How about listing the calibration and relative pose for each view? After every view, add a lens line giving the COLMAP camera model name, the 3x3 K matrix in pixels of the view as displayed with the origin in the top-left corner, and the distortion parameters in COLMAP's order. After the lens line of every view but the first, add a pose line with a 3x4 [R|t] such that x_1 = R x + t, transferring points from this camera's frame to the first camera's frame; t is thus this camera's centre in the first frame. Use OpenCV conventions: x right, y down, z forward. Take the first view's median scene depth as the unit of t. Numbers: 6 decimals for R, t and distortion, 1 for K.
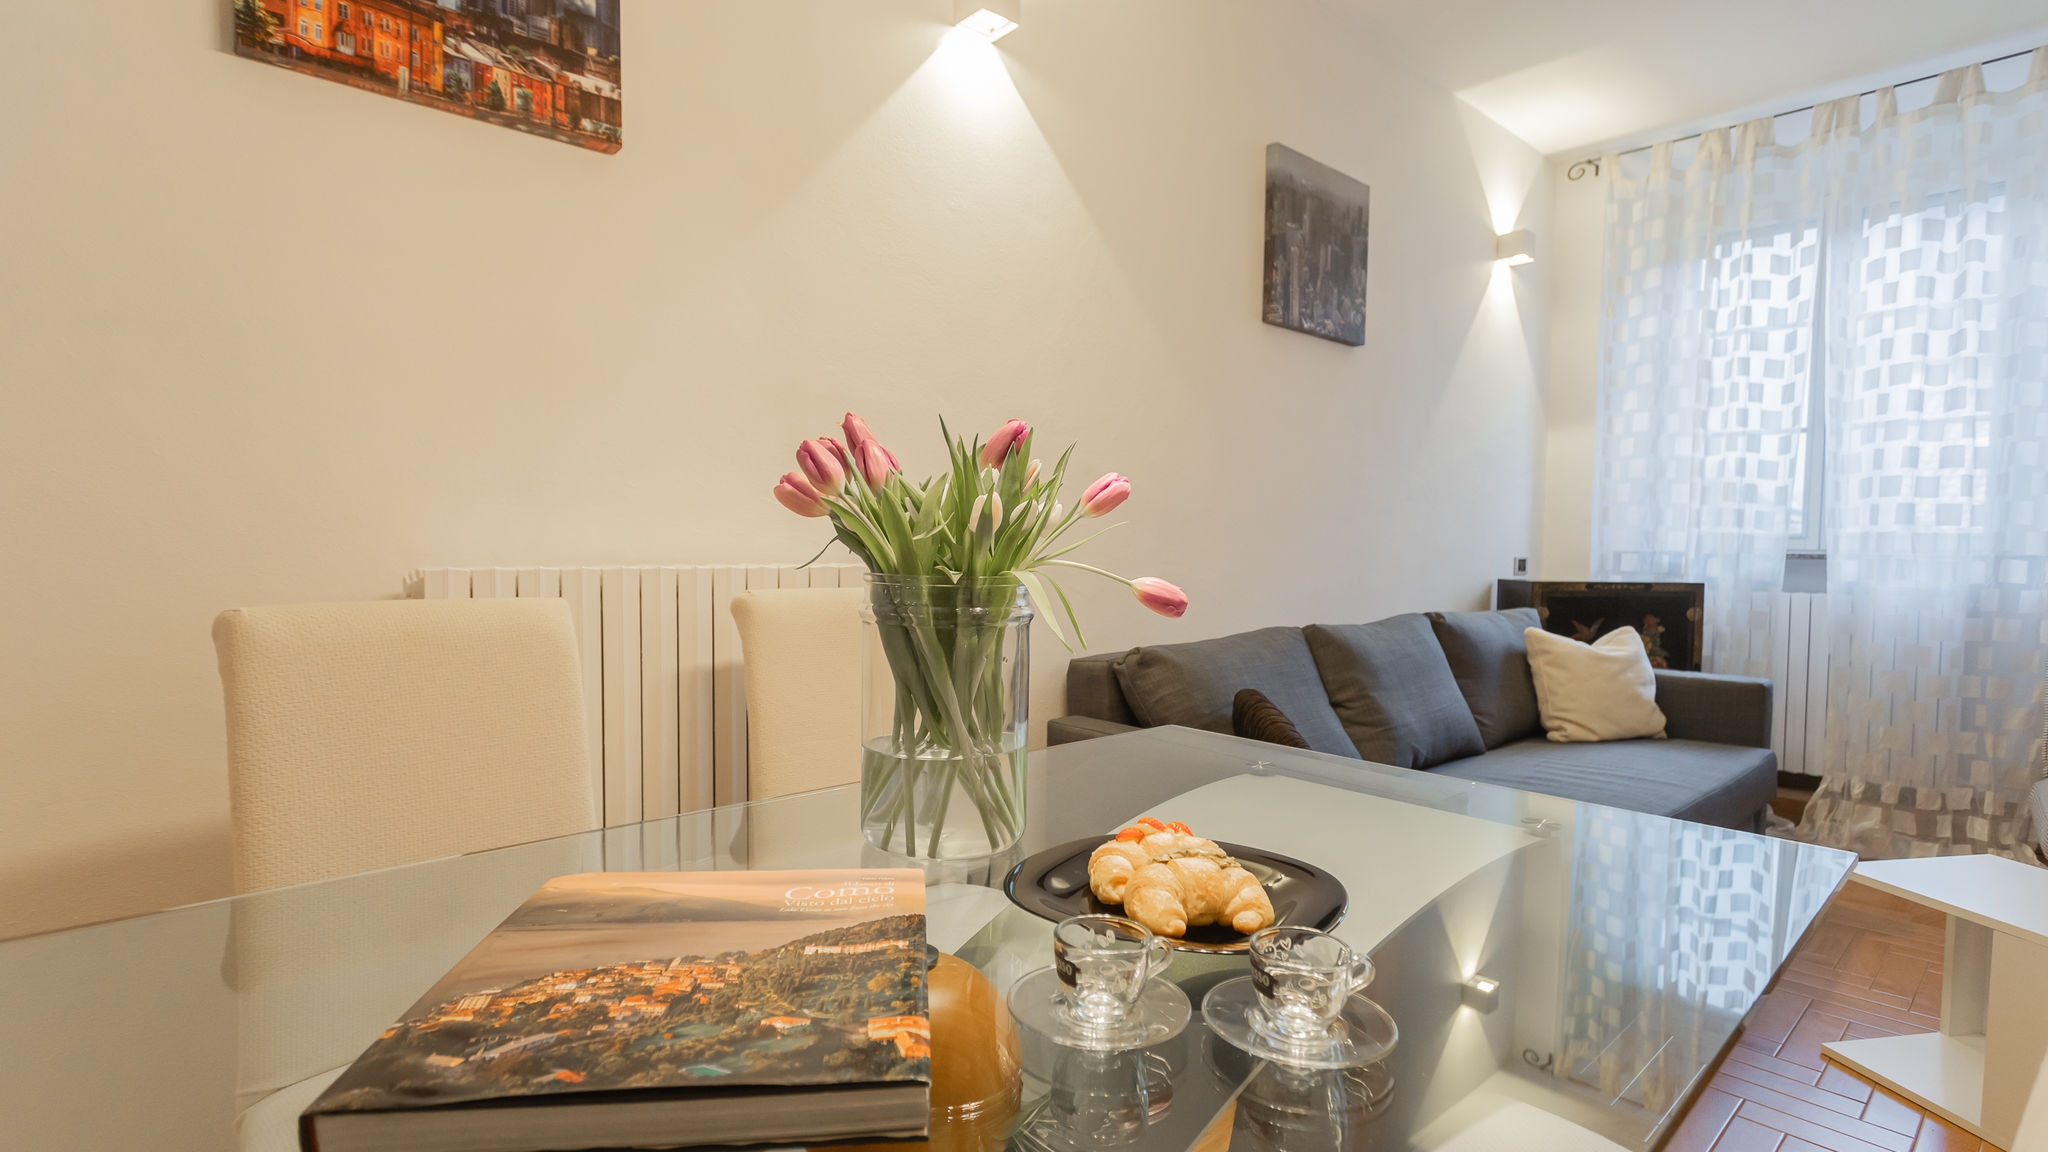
lens RADIAL K [[1009.6, 0, 1050.8], [0, 1009.6, 589.8], [0, 0, 1]] dist [0.001588, 0.000648]
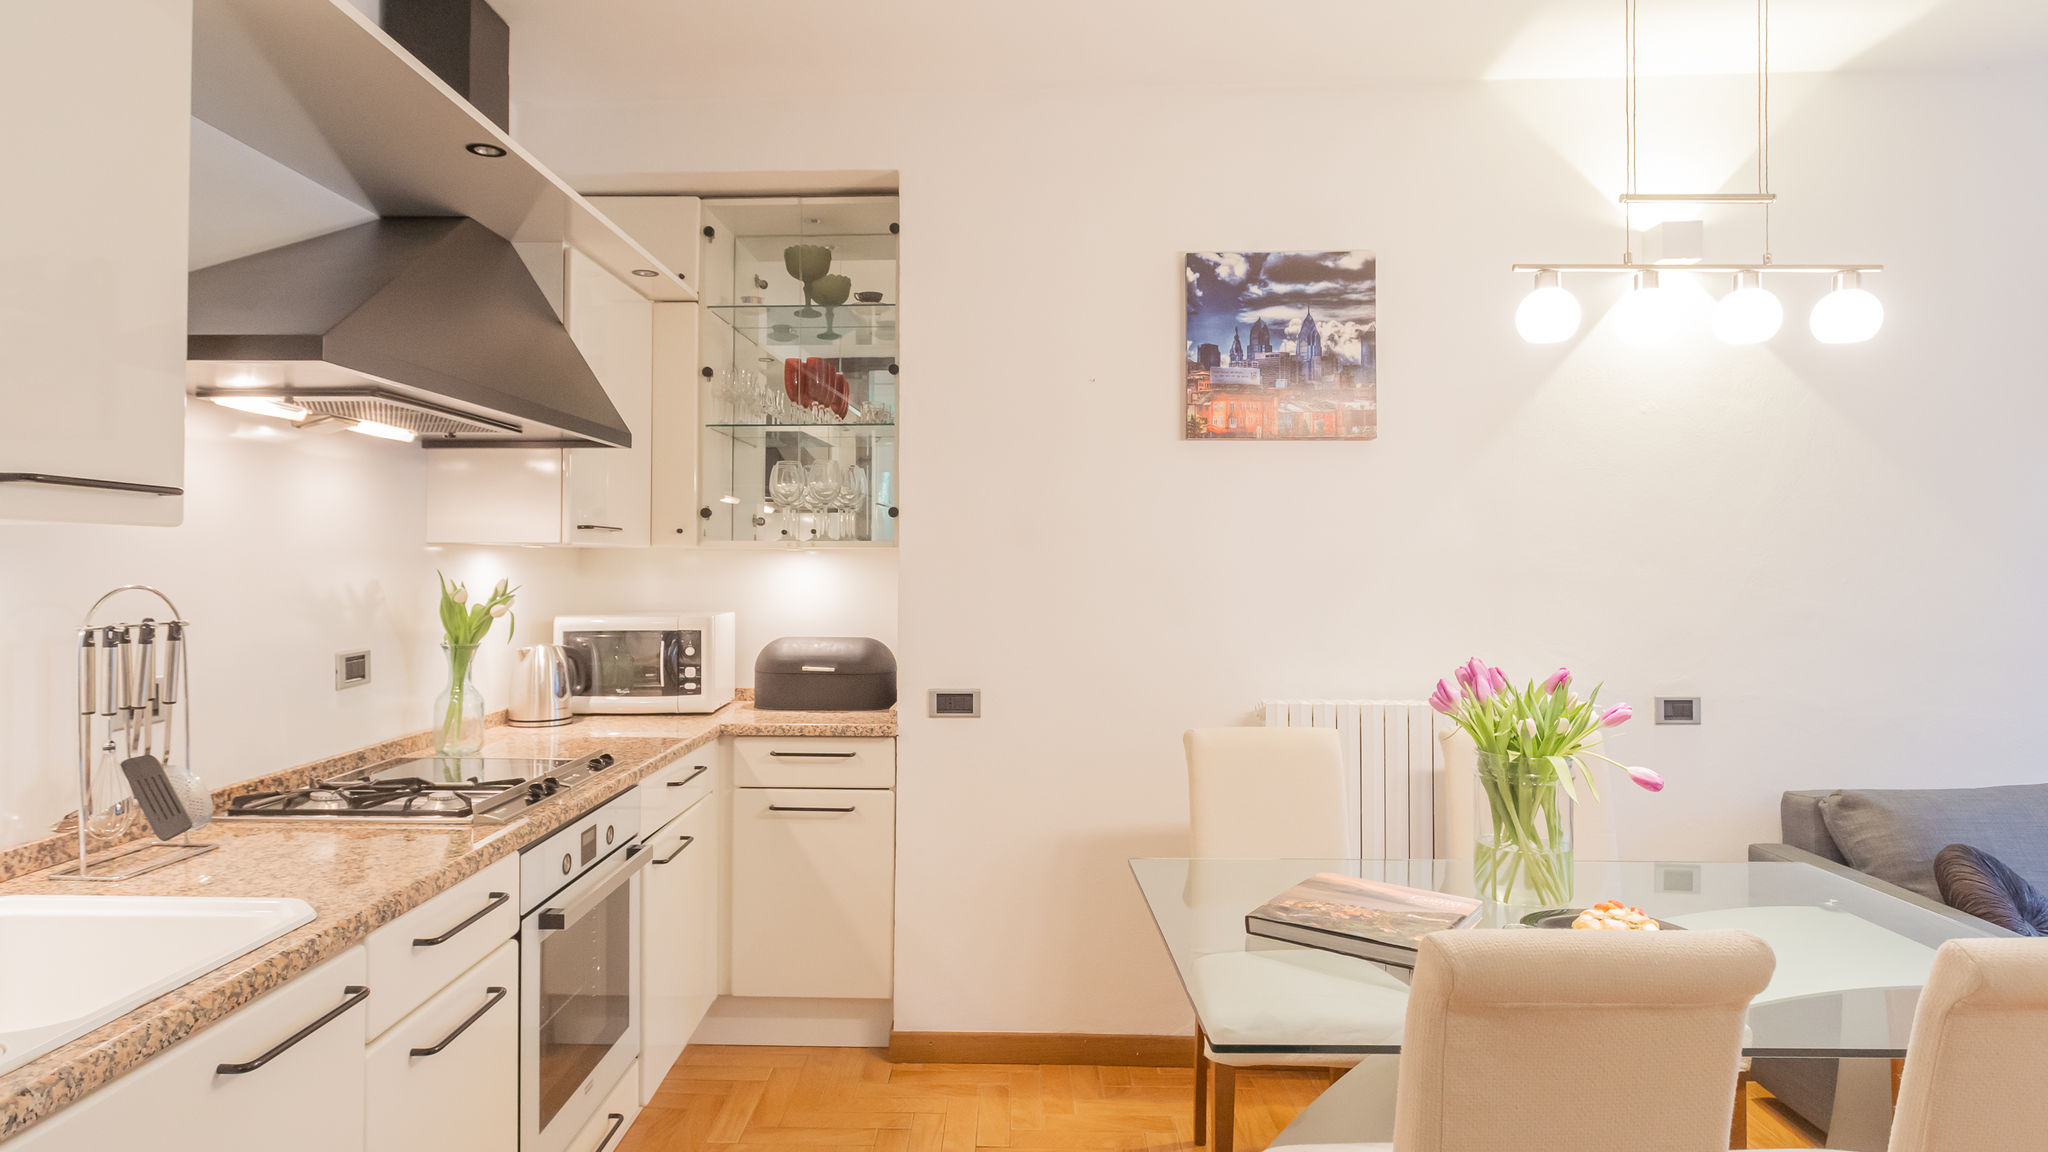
lens RADIAL K [[1151.5, 0, 950.5], [0, 1151.5, 538.4], [0, 0, 1]] dist [-0.011990, 0.012387]
pose [[0.692863, -0.022394, -0.720722, 0.242060], [-0.025759, 0.998111, -0.055776, -0.090260], [0.720609, 0.057210, 0.690977, -0.427479]]
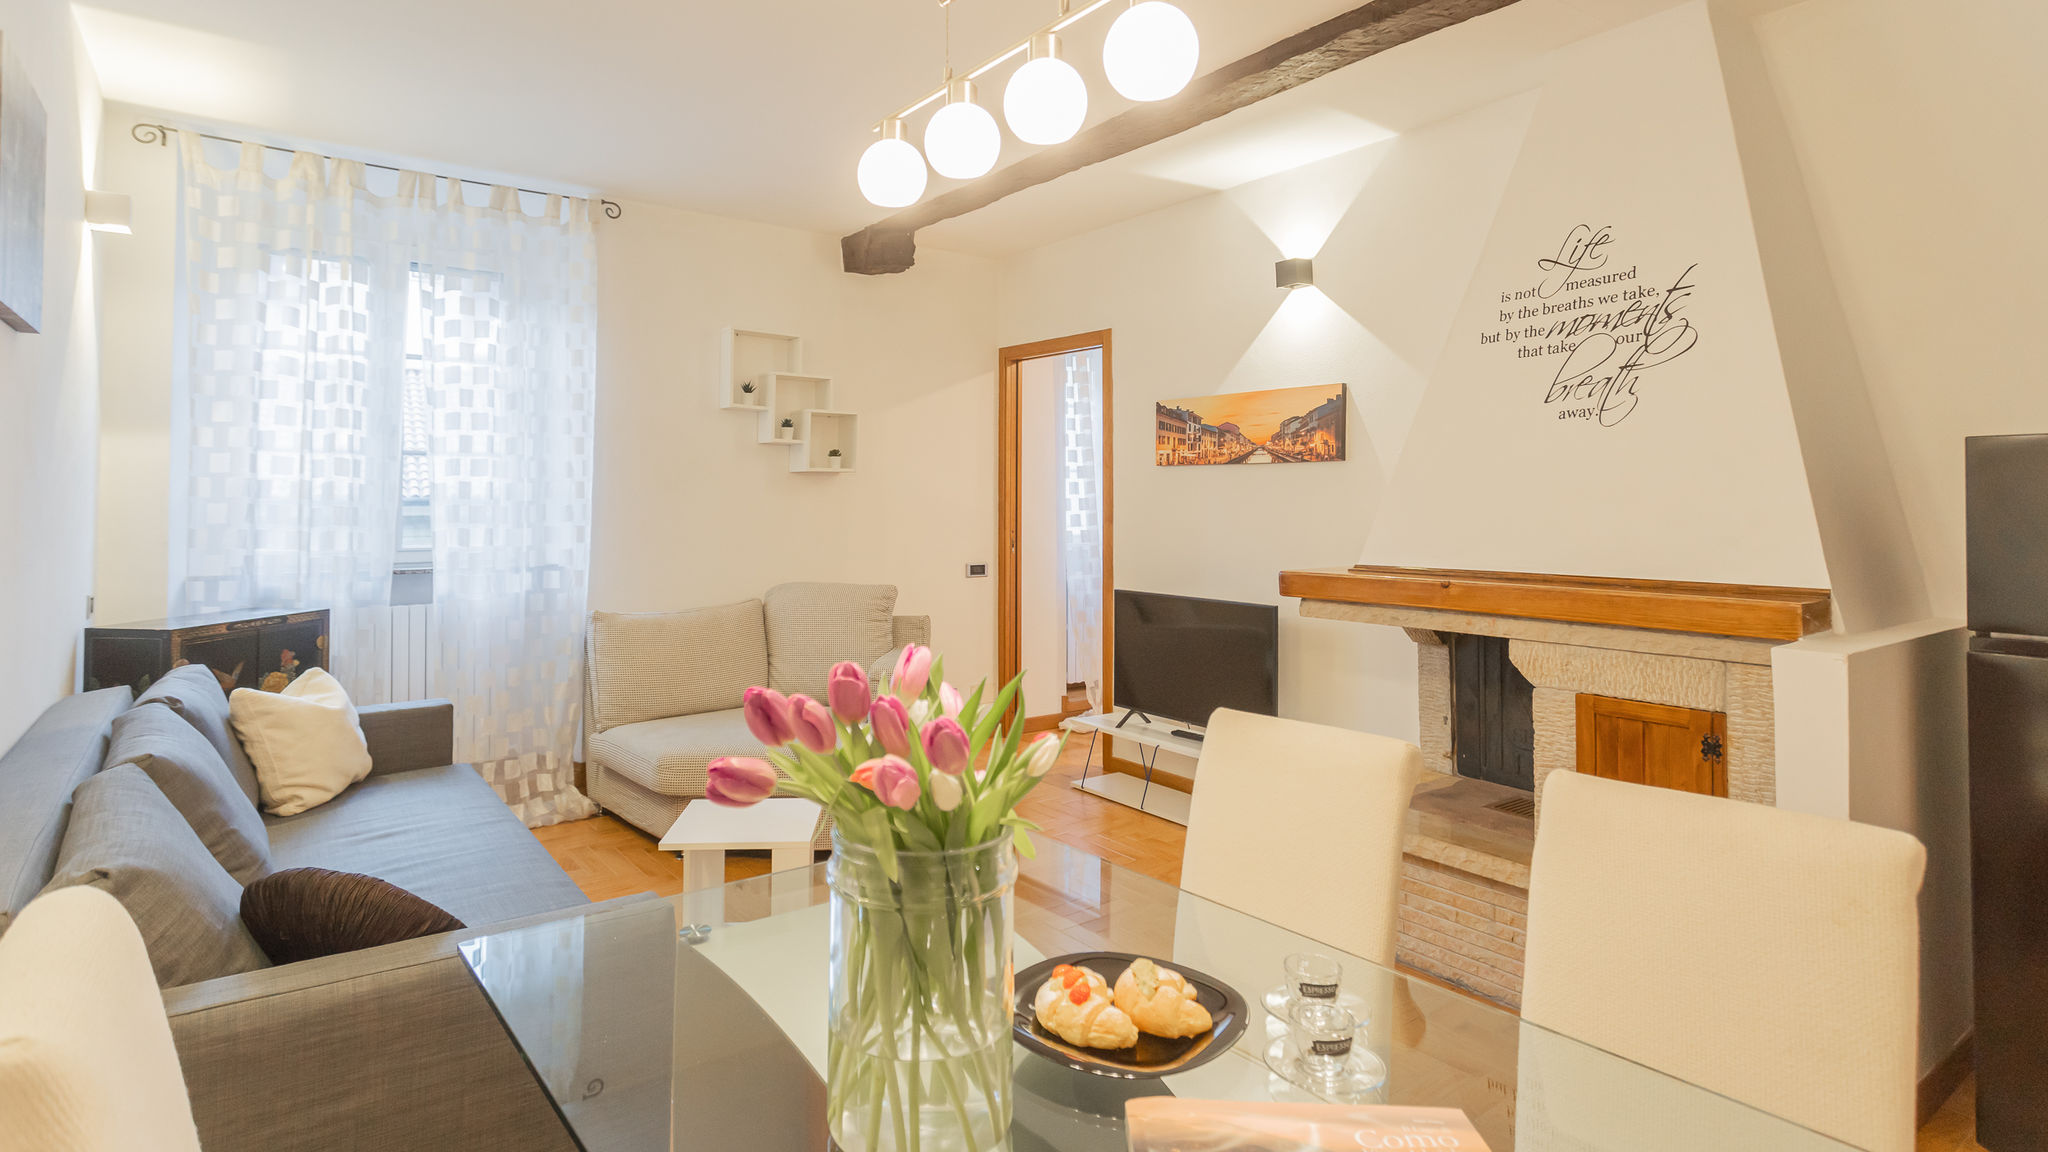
lens RADIAL K [[1009.6, 0, 985.4], [0, 1009.6, 480.8], [0, 0, 1]] dist [0.001588, 0.000648]
pose [[0.129448, 0.014228, 0.991484, -0.319189], [0.046533, 0.998708, -0.020407, -0.103333], [-0.990494, 0.048779, 0.128619, 0.287695]]
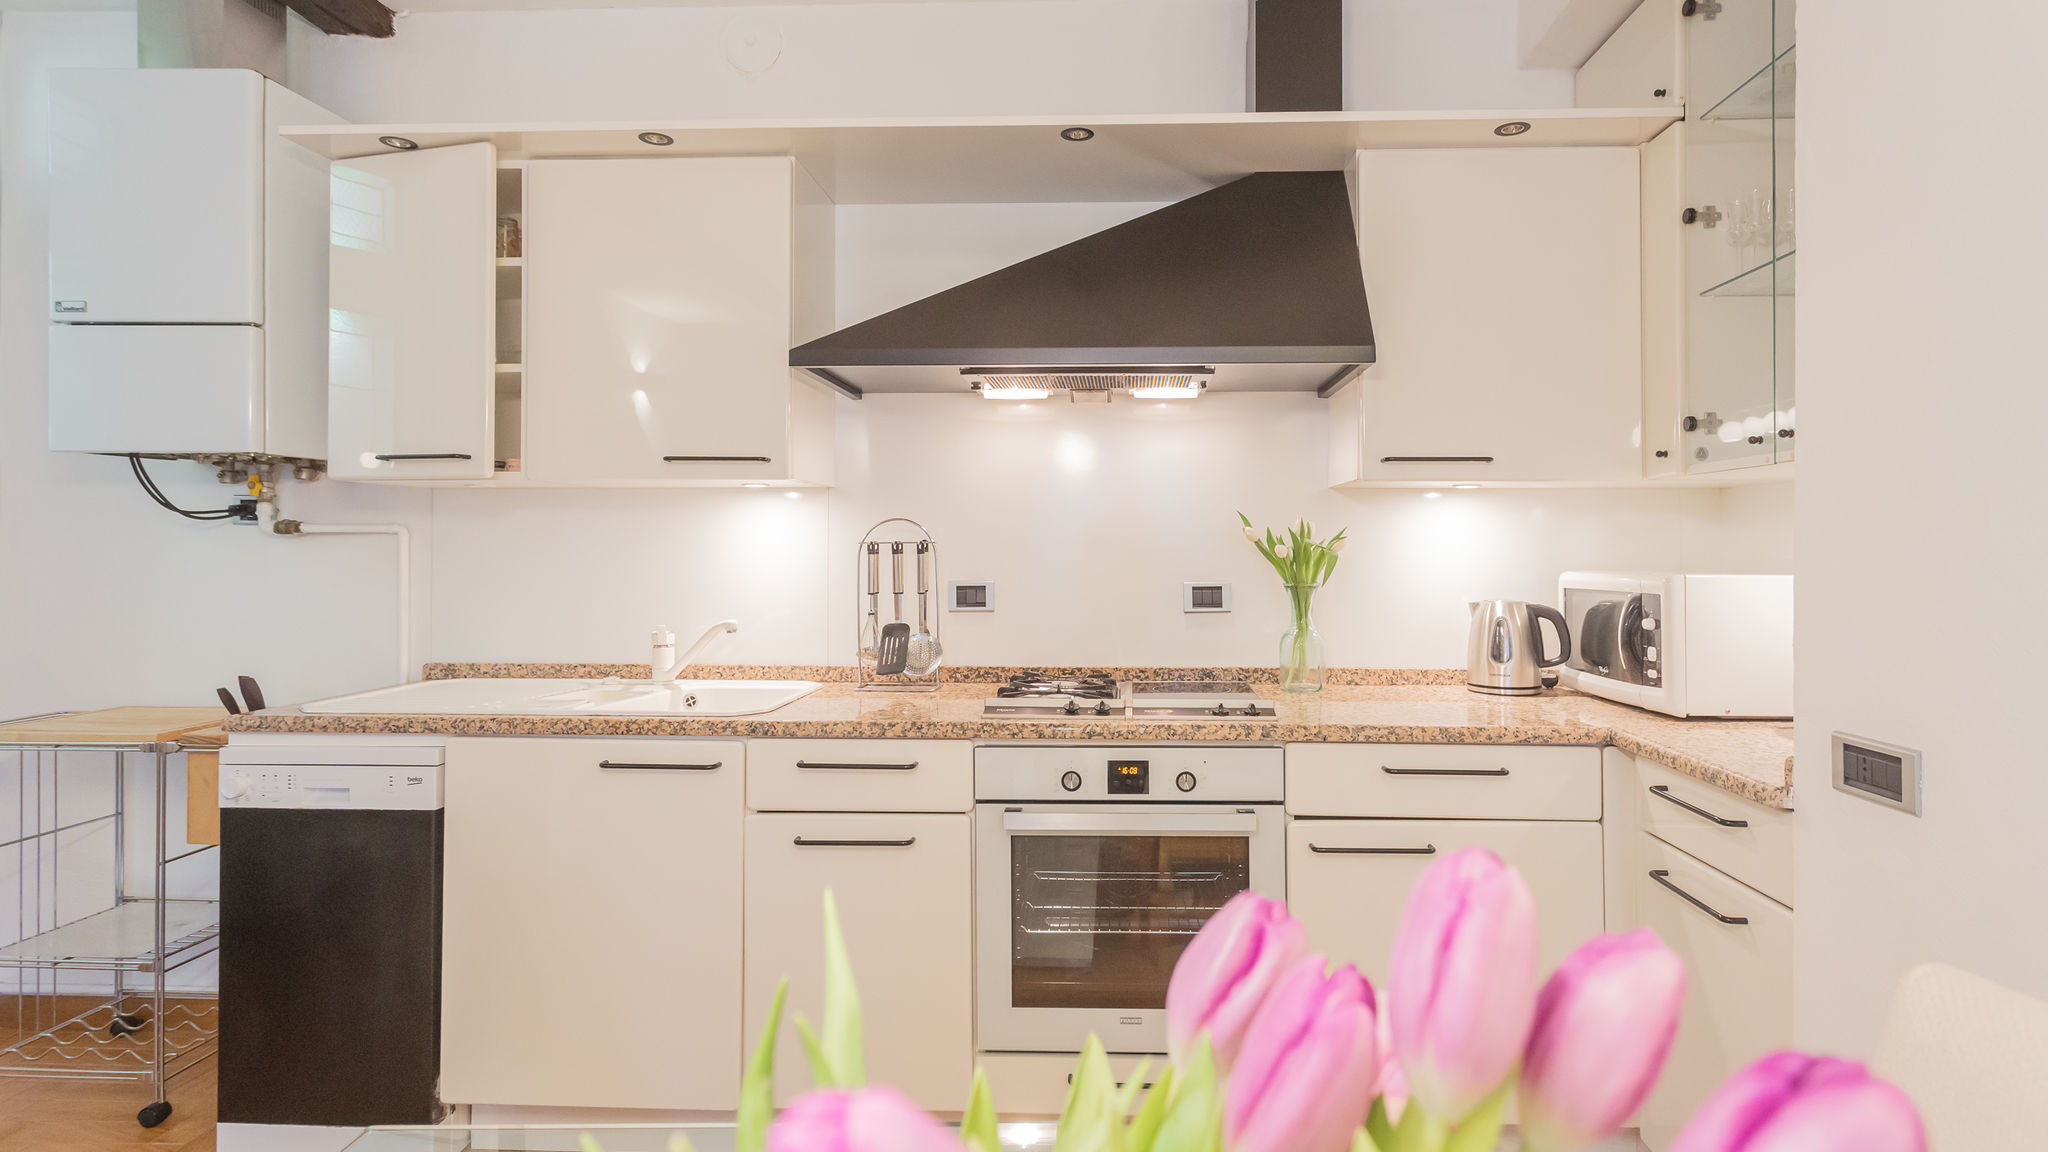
lens RADIAL K [[1009.6, 0, 1112.4], [0, 1009.6, 536.4], [0, 0, 1]] dist [0.001588, 0.000648]
pose [[-0.694600, -0.023662, -0.719007, 0.003642], [-0.042786, 0.999048, 0.008455, -0.085941], [0.718123, 0.036636, -0.694952, 0.390943]]
